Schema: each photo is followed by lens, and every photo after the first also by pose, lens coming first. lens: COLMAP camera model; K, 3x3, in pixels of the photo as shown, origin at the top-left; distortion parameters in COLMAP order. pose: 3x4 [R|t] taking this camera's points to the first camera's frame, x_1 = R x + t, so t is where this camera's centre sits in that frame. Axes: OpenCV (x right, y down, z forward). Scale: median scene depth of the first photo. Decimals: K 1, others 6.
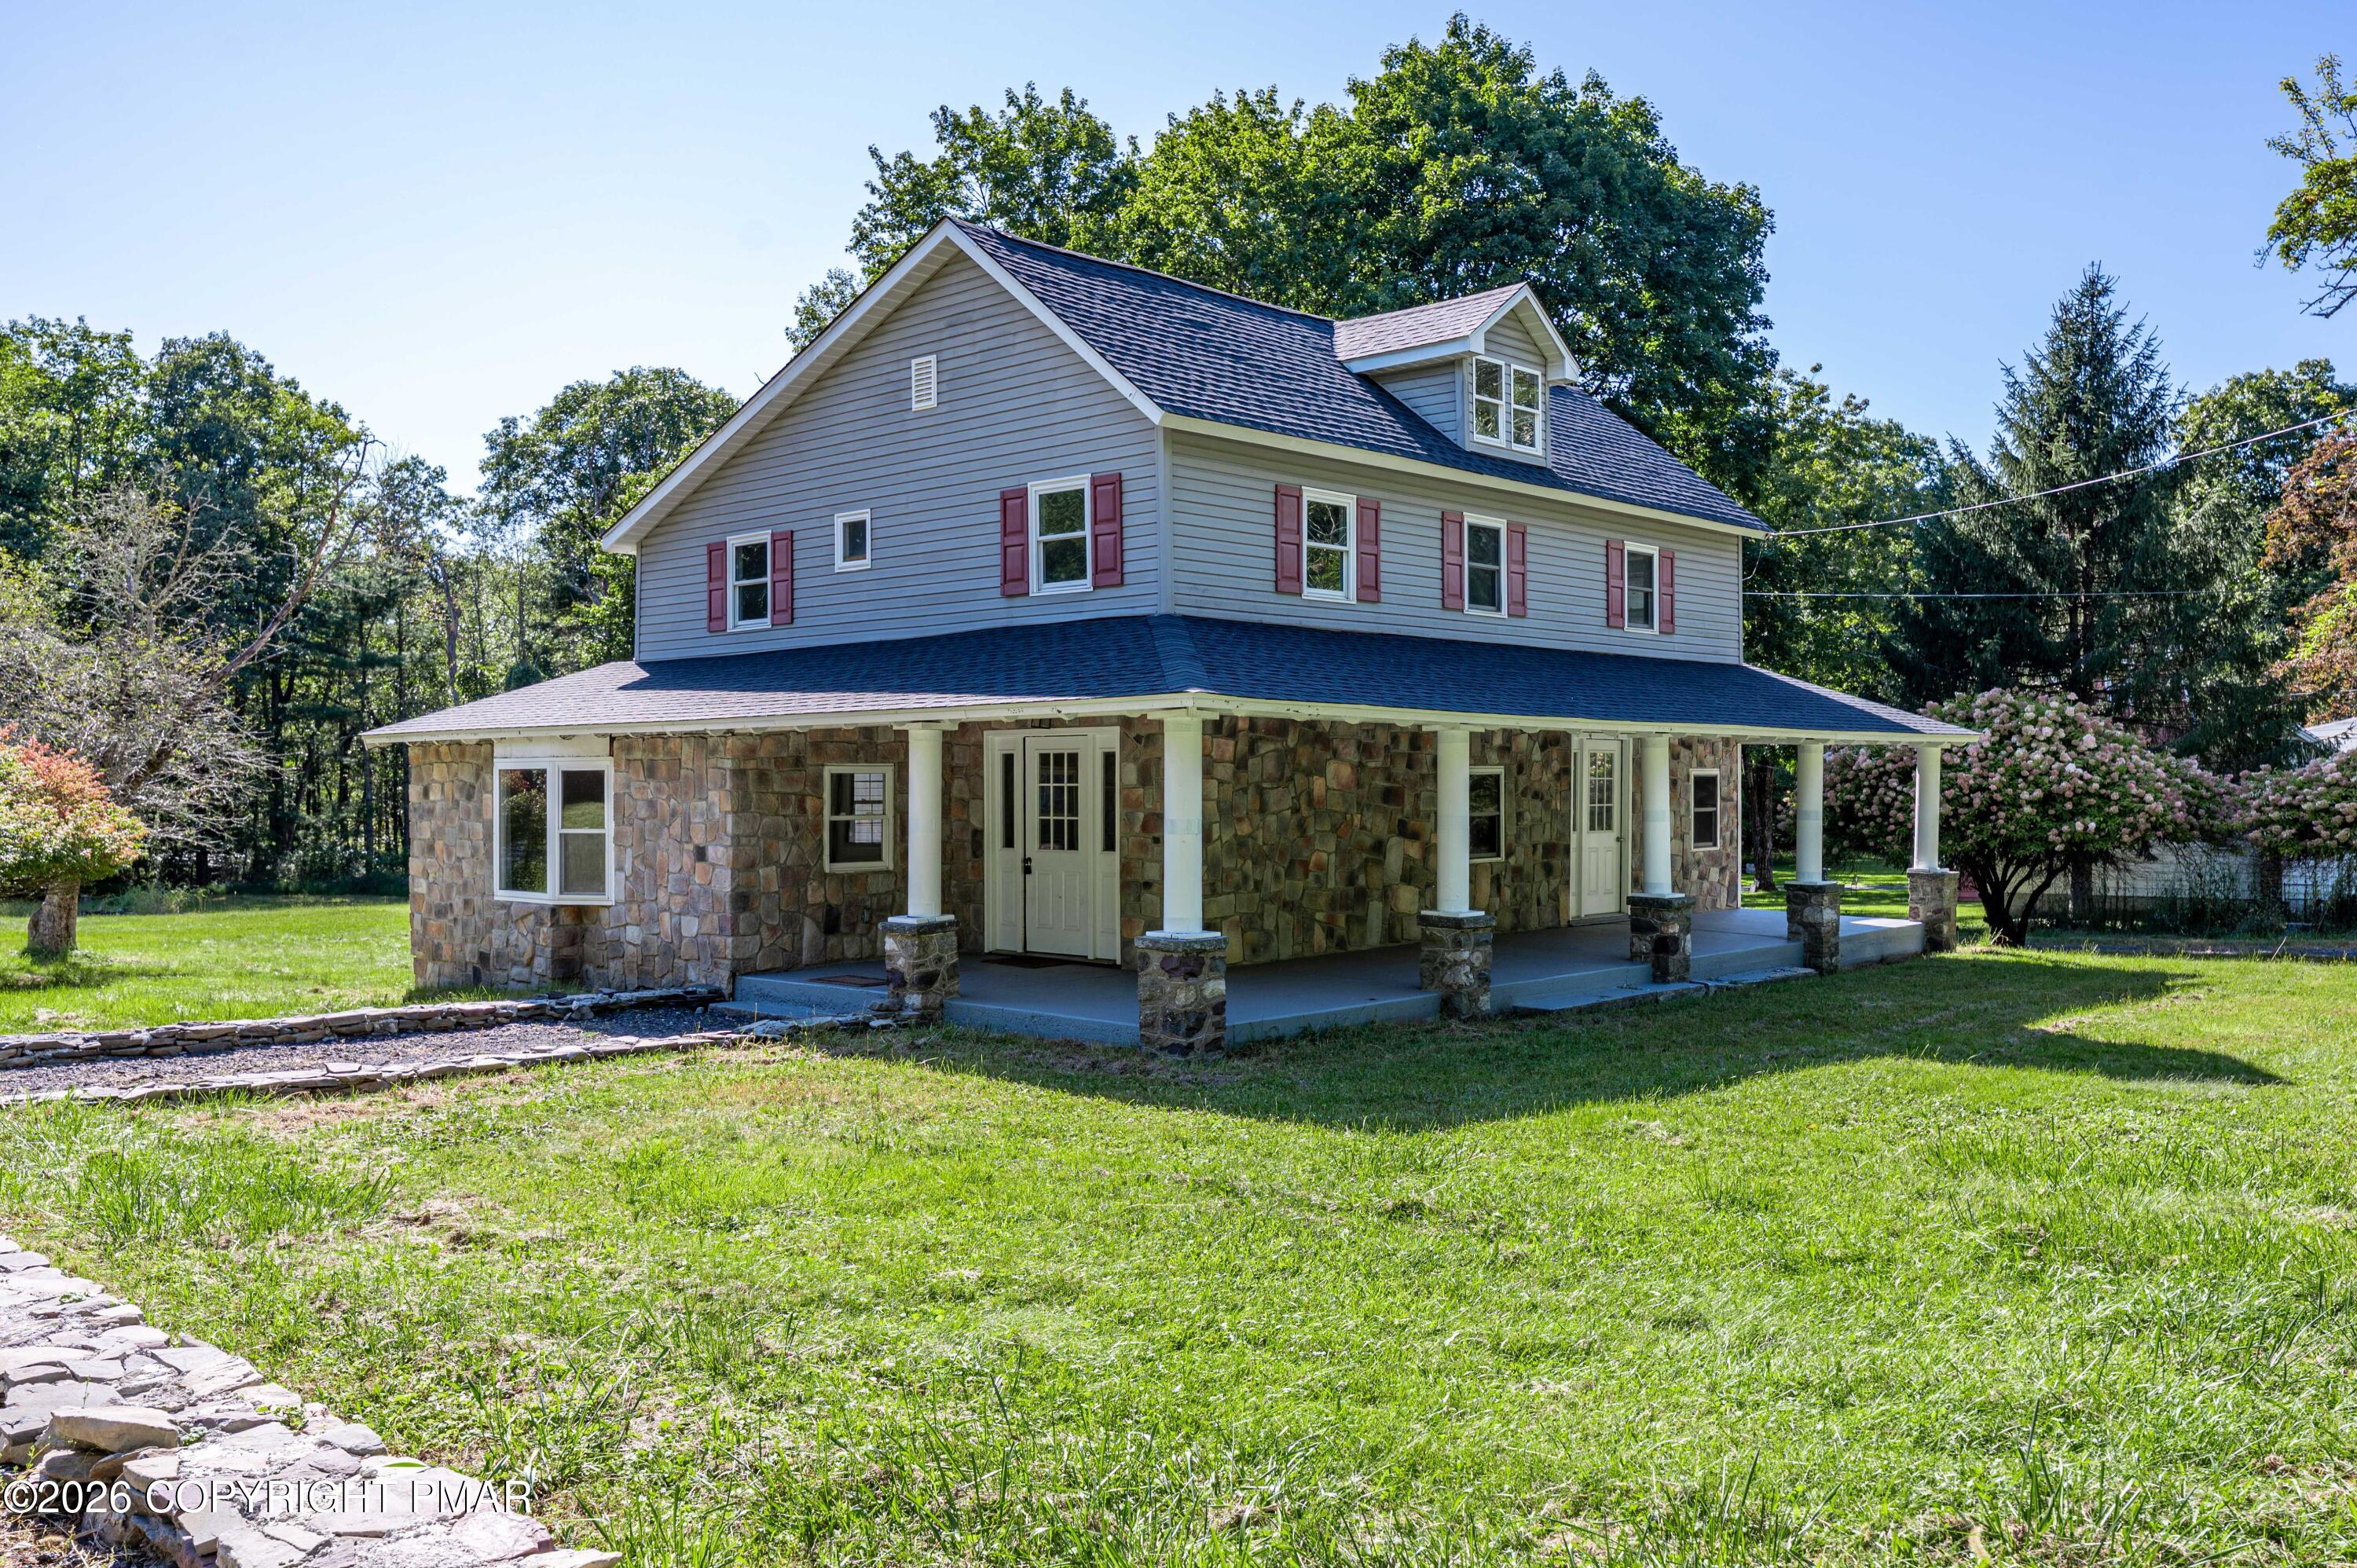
lens RADIAL K [[1918.3, 0, 1172.0], [0, 1918.3, 777.9], [0, 0, 1]] dist [0.007955, -0.014155]
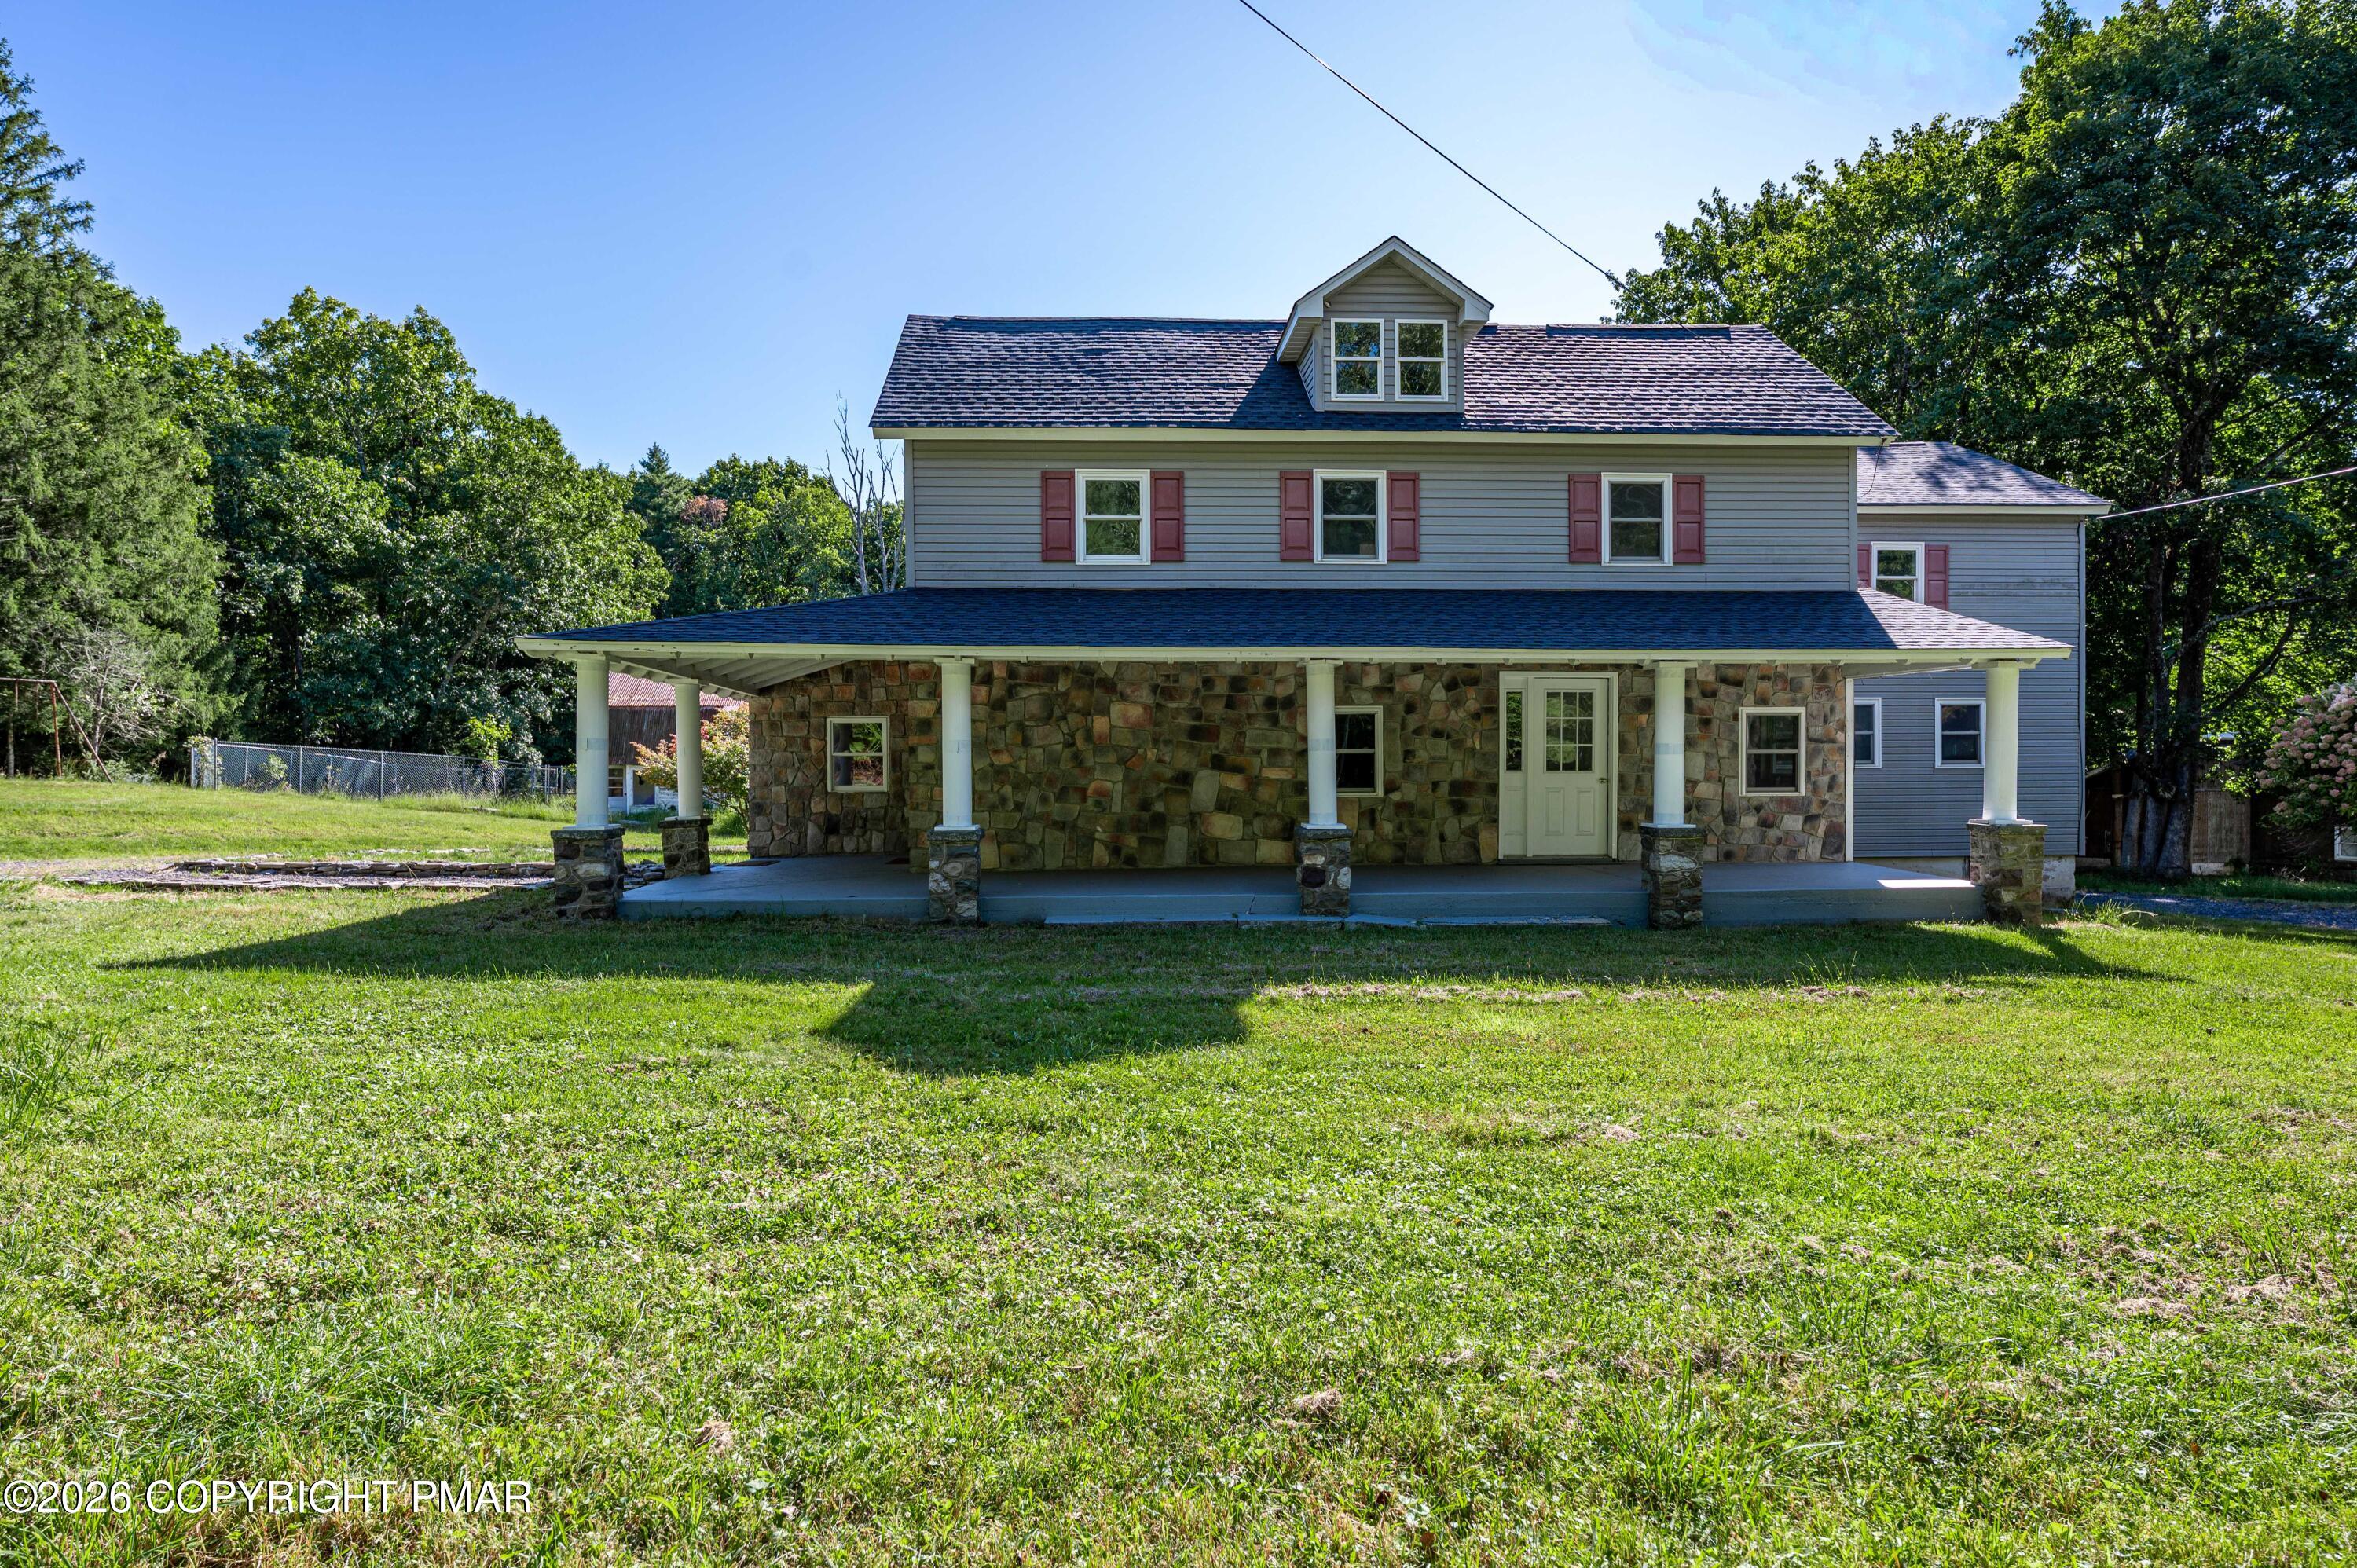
lens RADIAL K [[1251.0, 0, 1169.2], [0, 1251.0, 775.1], [0, 0, 1]] dist [0.003878, 0.000914]
pose [[0.720551, 0.001952, -0.693399, 0.570613], [0.002648, 0.999981, 0.005567, 0.027921], [0.693397, -0.005848, 0.720532, 0.432247]]
